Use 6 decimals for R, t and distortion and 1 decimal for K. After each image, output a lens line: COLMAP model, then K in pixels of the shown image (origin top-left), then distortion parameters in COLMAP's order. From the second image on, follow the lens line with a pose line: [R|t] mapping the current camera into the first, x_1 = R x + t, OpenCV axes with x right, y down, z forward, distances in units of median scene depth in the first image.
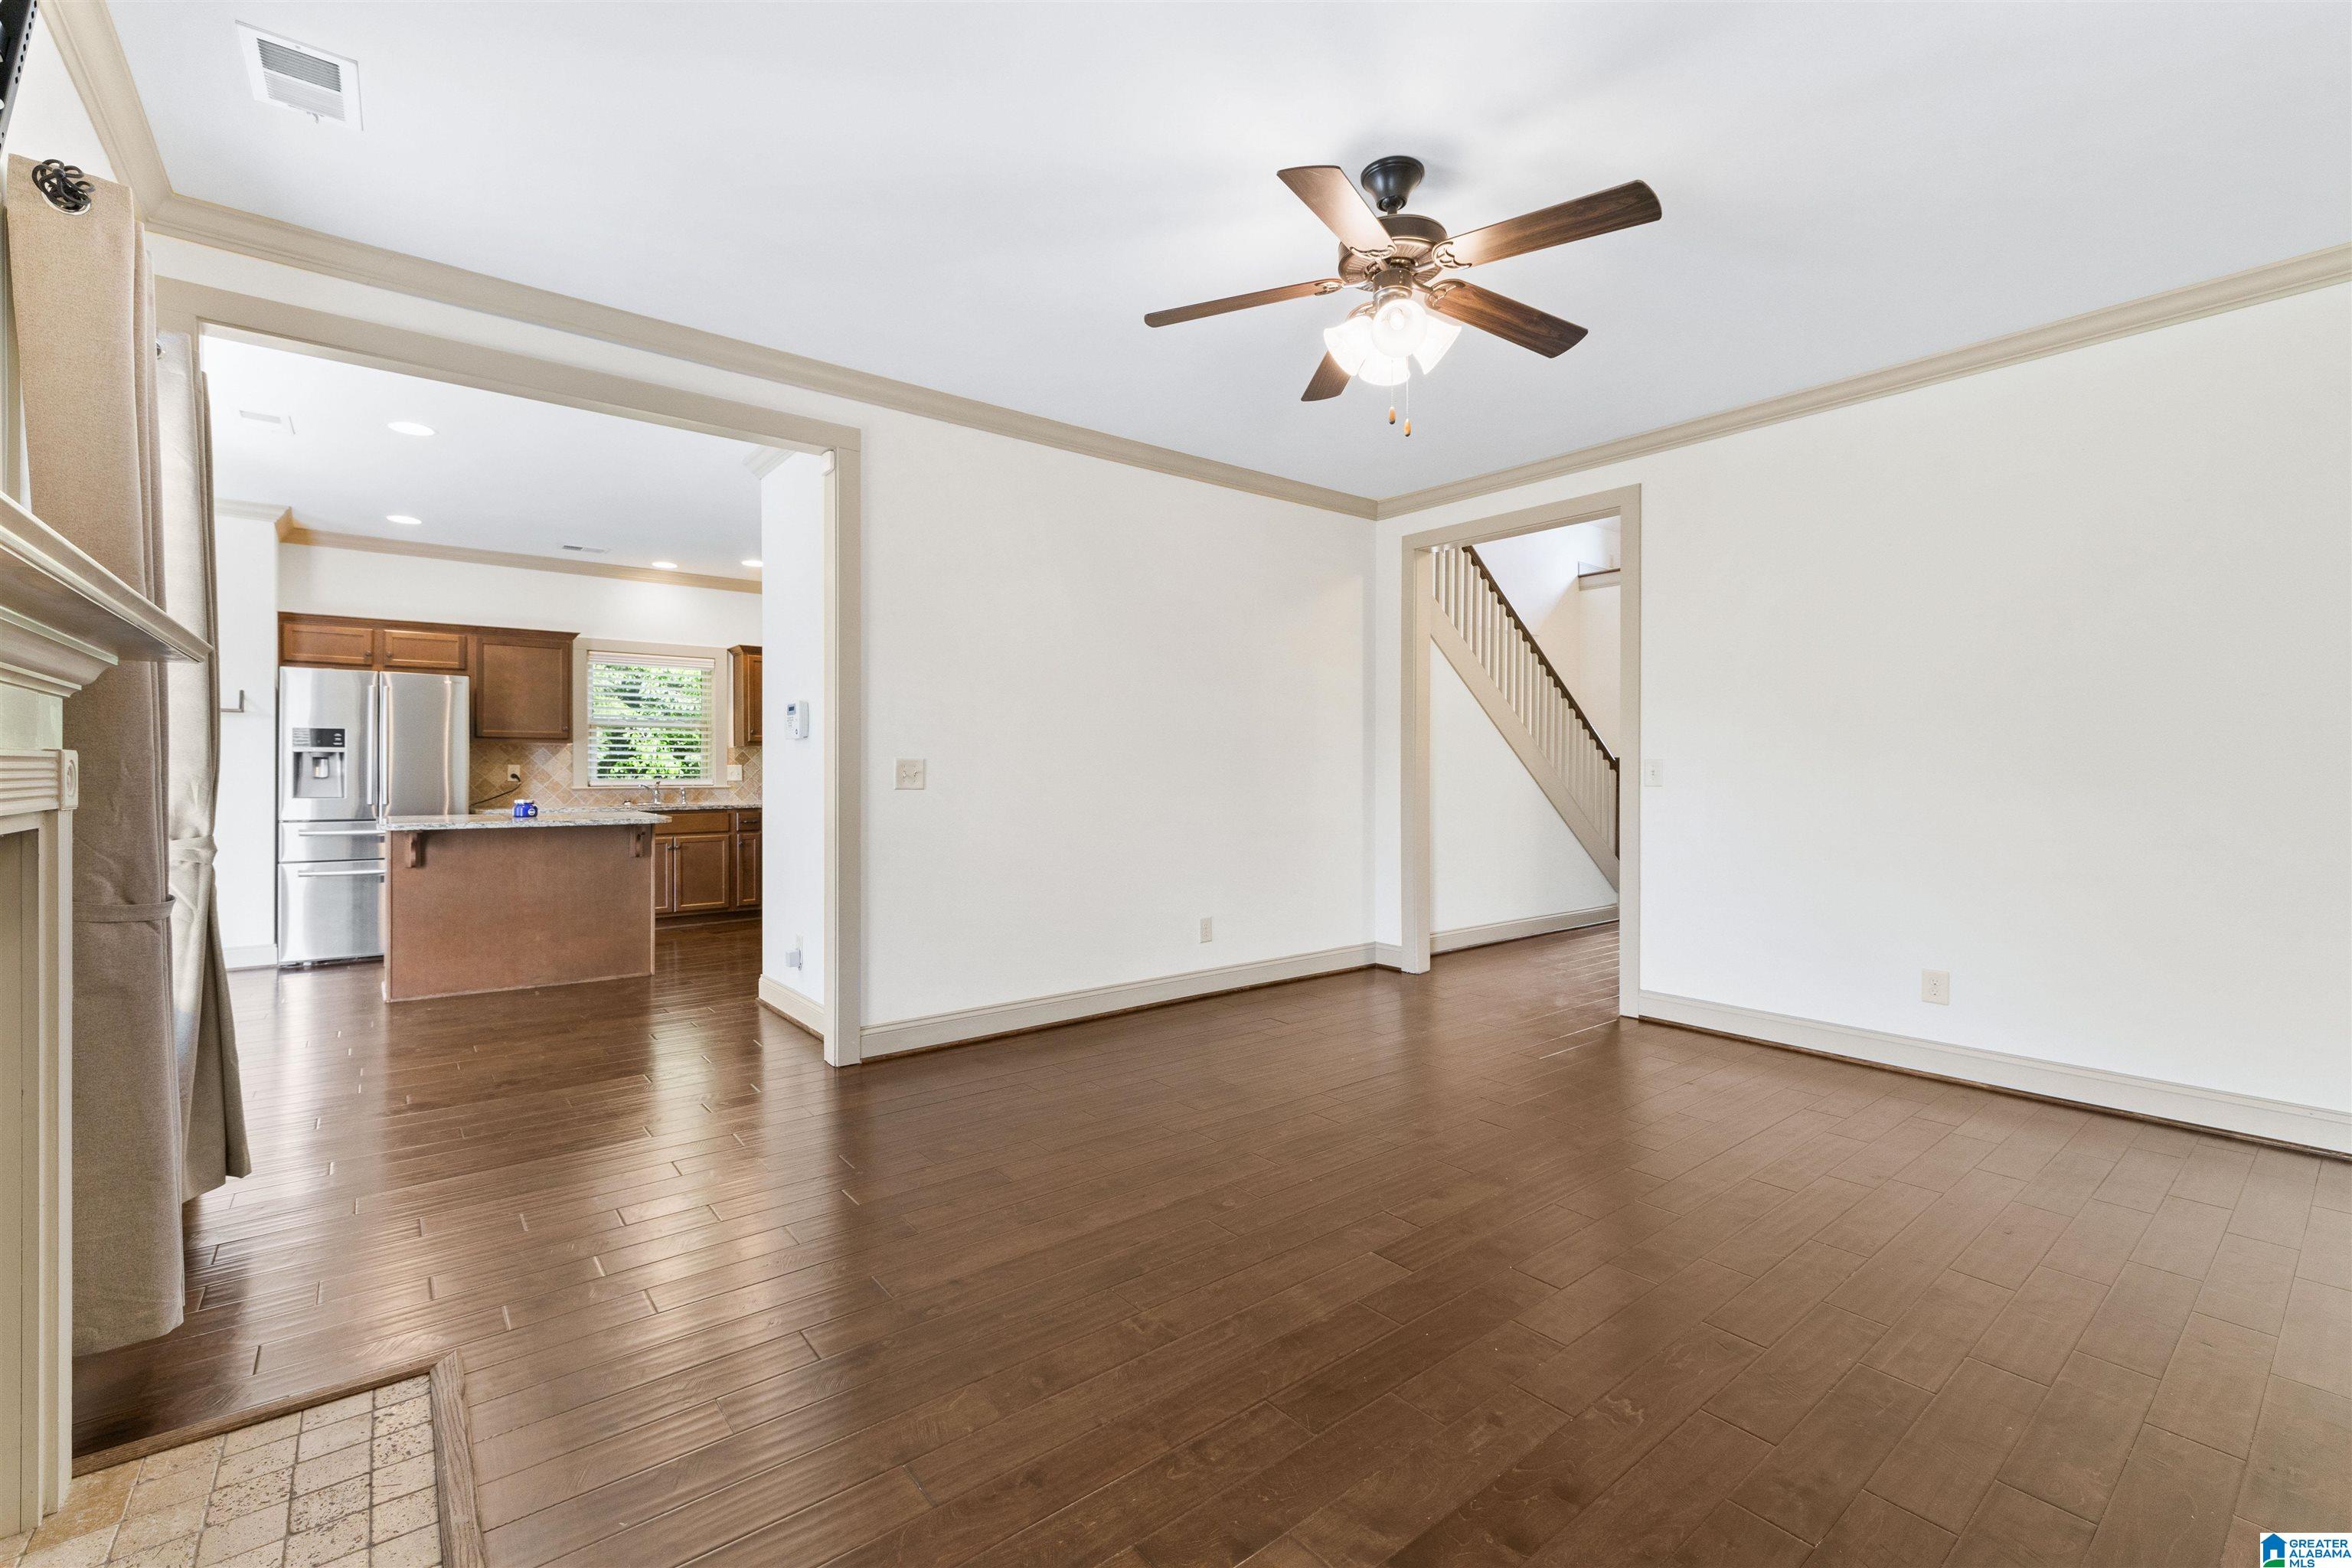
lens RADIAL K [[994.6, 0, 1176.5], [0, 994.6, 773.4], [0, 0, 1]] dist [-0.000085, 0.000017]
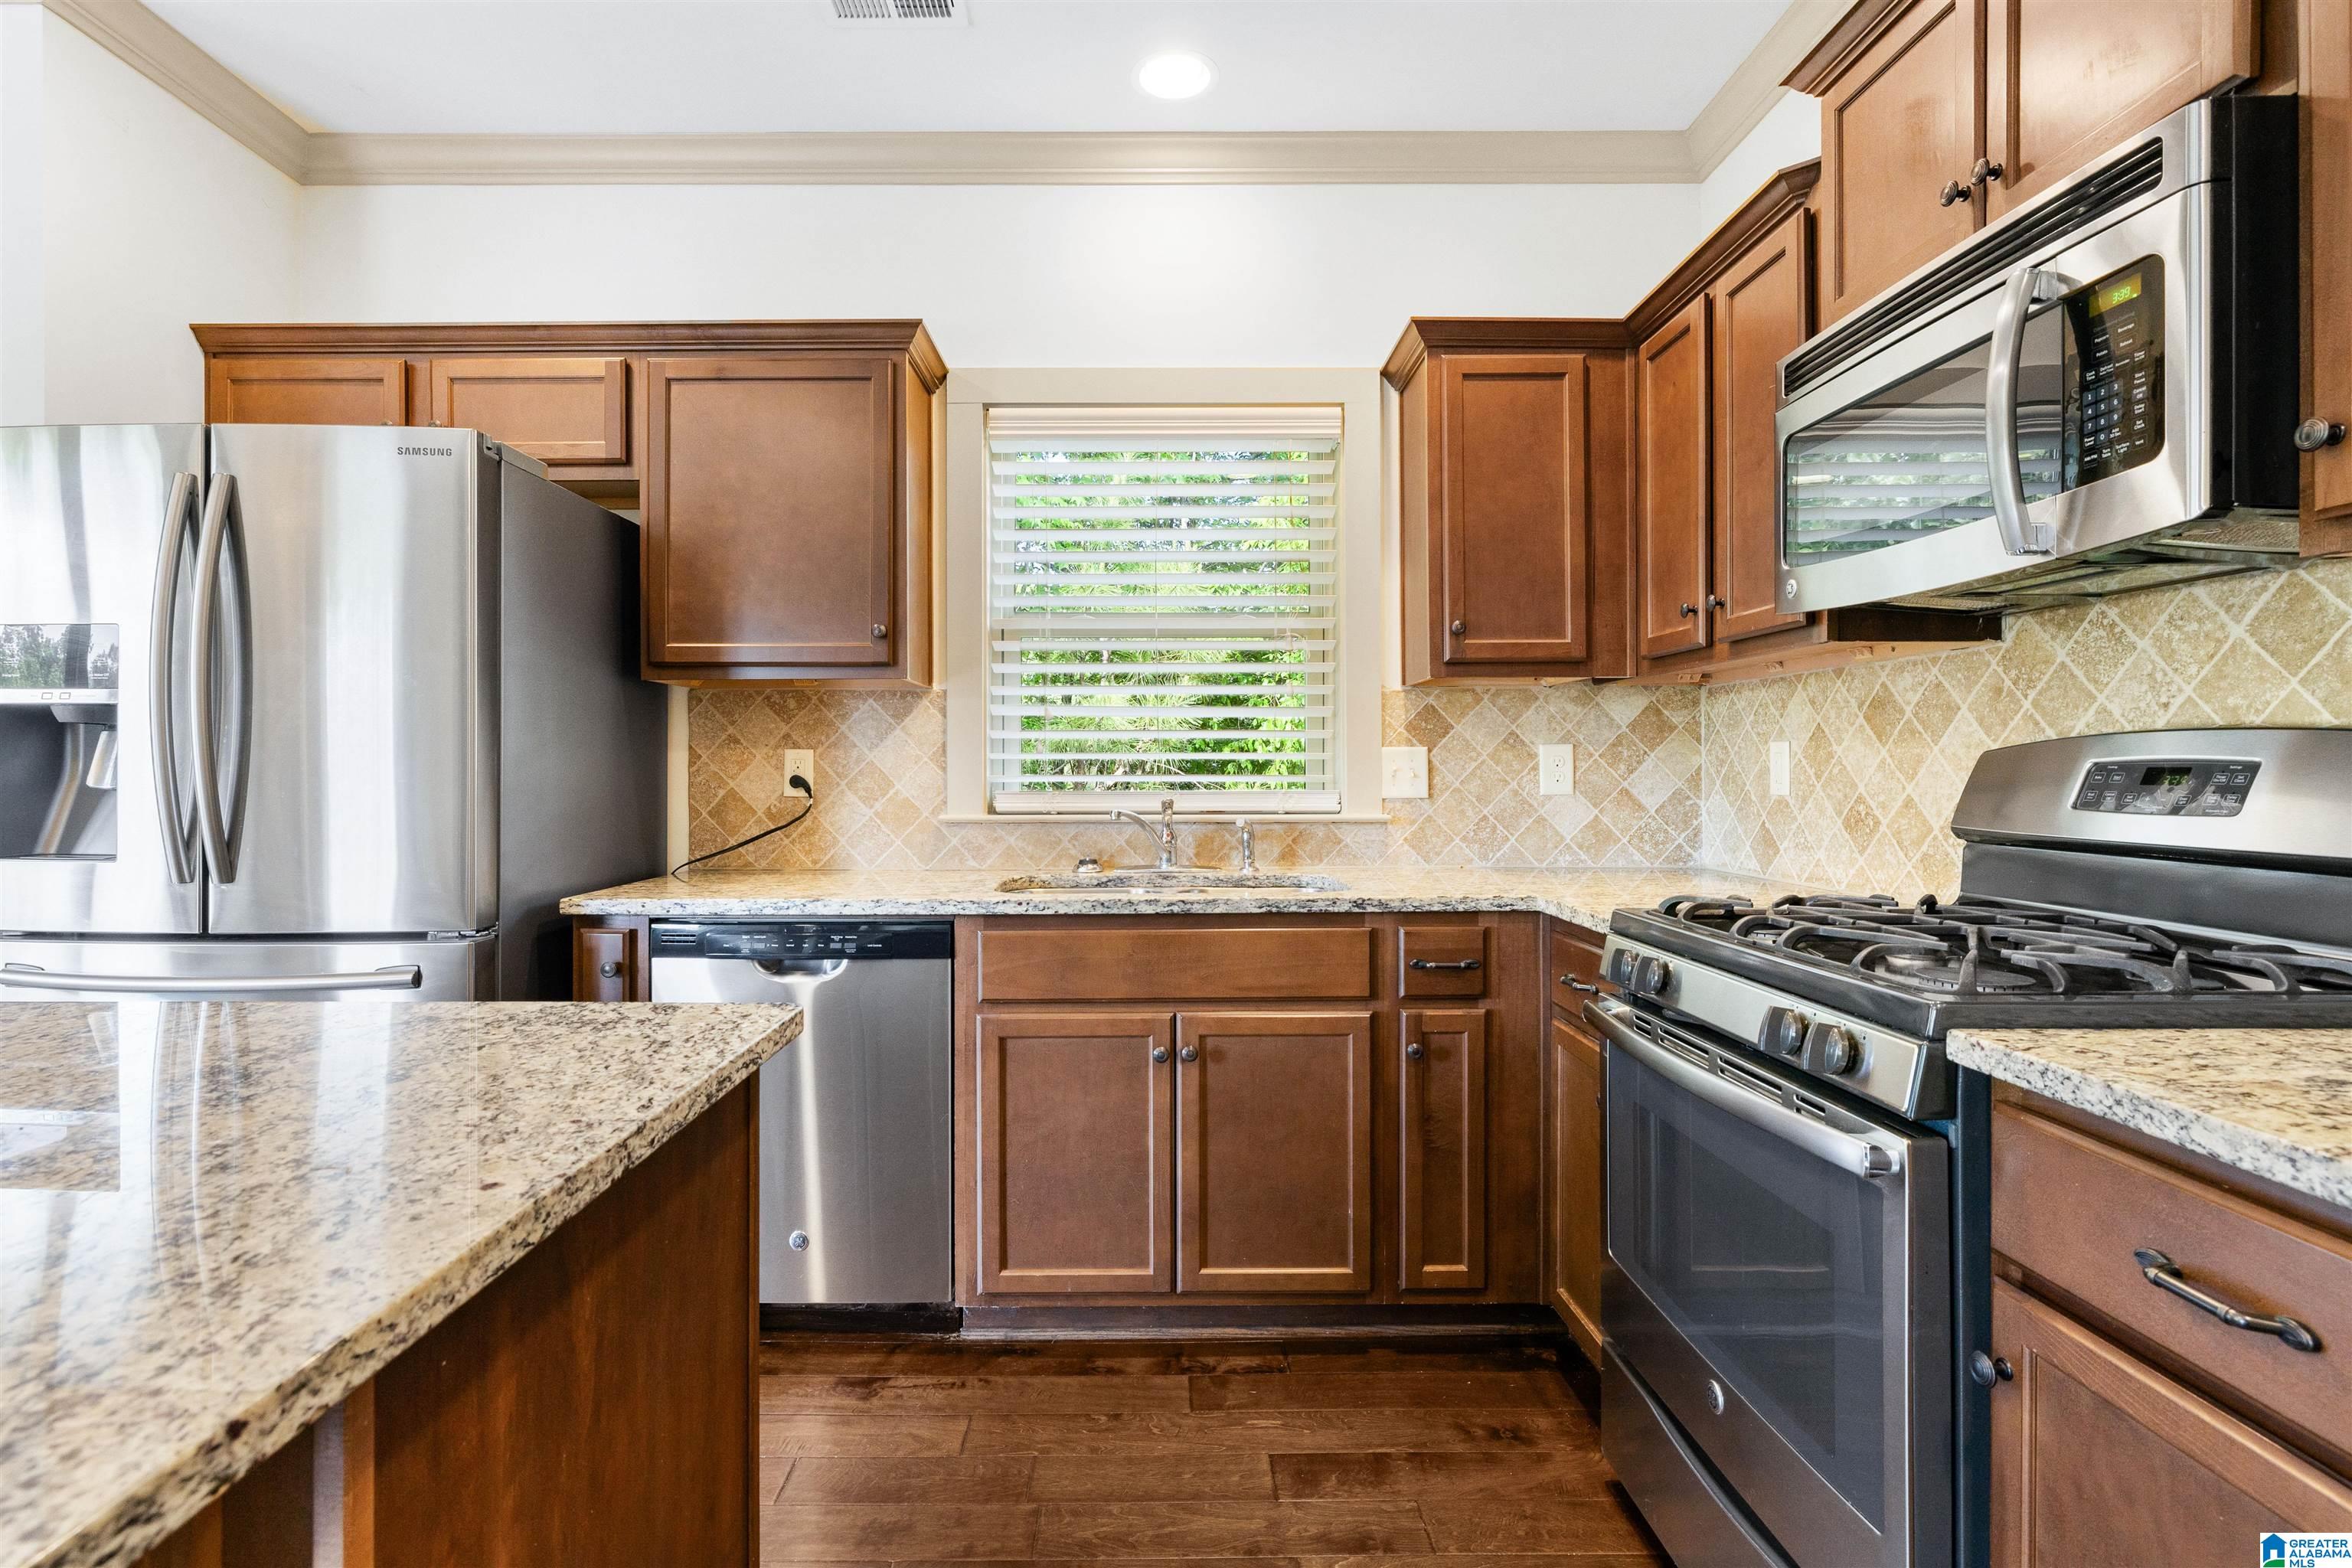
lens RADIAL K [[1146.6, 0, 1171.7], [0, 1146.6, 769.5], [0, 0, 1]] dist [-0.001045, -0.000043]
pose [[0.786719, -0.004087, -0.617298, -0.311817], [0.003027, 0.999992, -0.002763, -0.000463], [0.617304, 0.000305, 0.786725, 0.747197]]
